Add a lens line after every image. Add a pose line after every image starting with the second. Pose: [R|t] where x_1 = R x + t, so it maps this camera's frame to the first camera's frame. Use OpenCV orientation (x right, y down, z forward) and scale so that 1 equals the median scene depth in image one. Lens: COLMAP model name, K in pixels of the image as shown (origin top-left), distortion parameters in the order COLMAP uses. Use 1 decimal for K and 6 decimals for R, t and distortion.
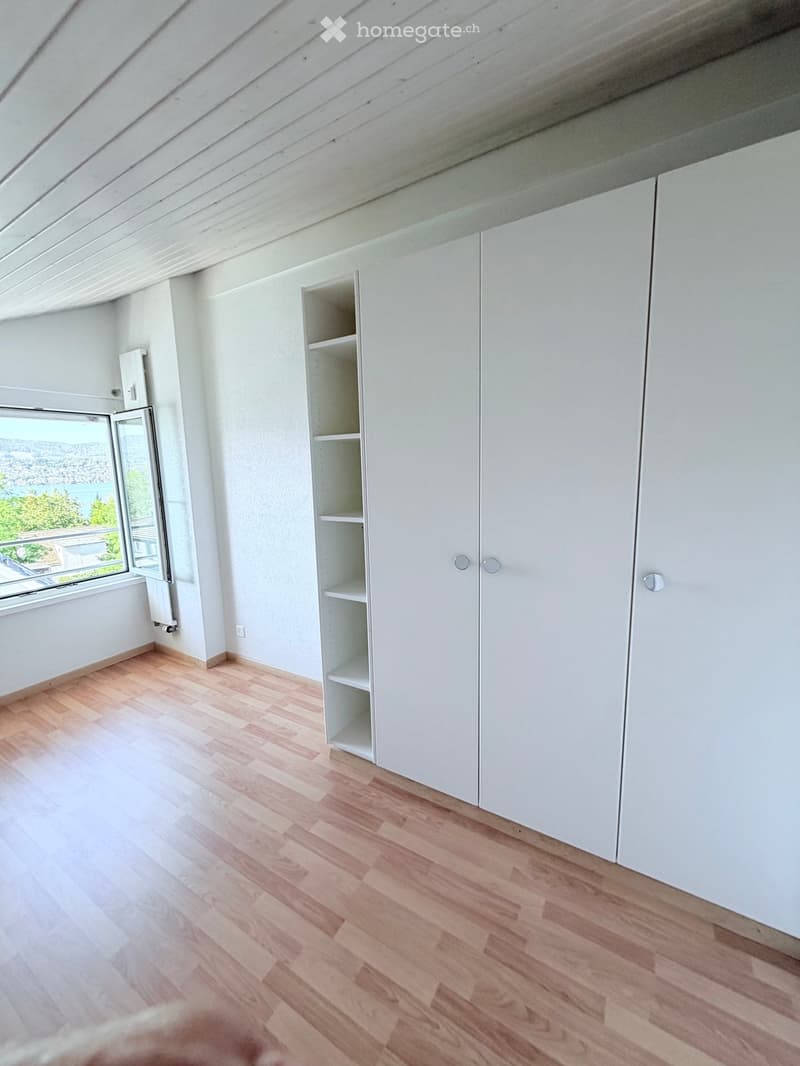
lens RADIAL K [[425.8, 0, 394.5], [0, 425.8, 529.2], [0, 0, 1]] dist [0.000302, 0.000059]
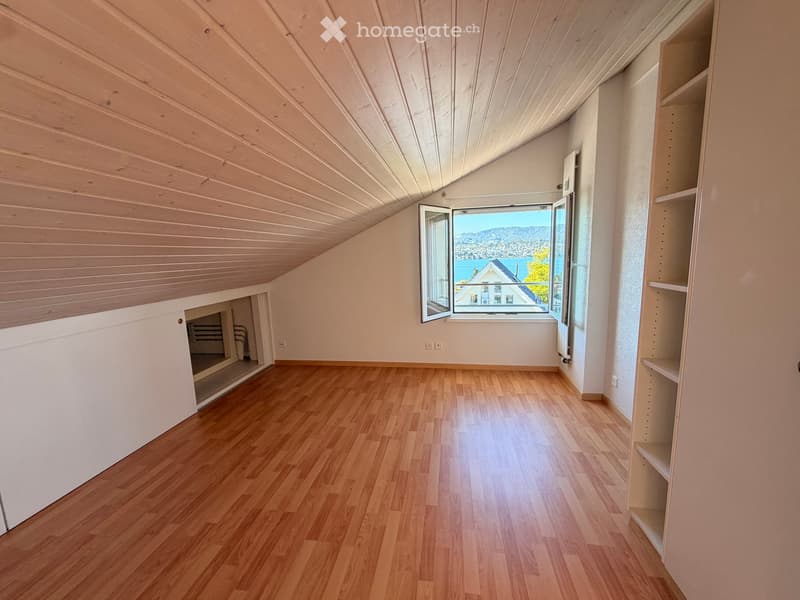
lens RADIAL K [[319.6, 0, 400.0], [0, 319.6, 300.0], [0, 0, 1]] dist [0.000302, 0.000059]
pose [[0.378592, 0.143463, -0.914378, 0.187110], [-0.115371, 0.987524, 0.107170, -0.001199], [0.918345, 0.064919, 0.390420, 0.131323]]
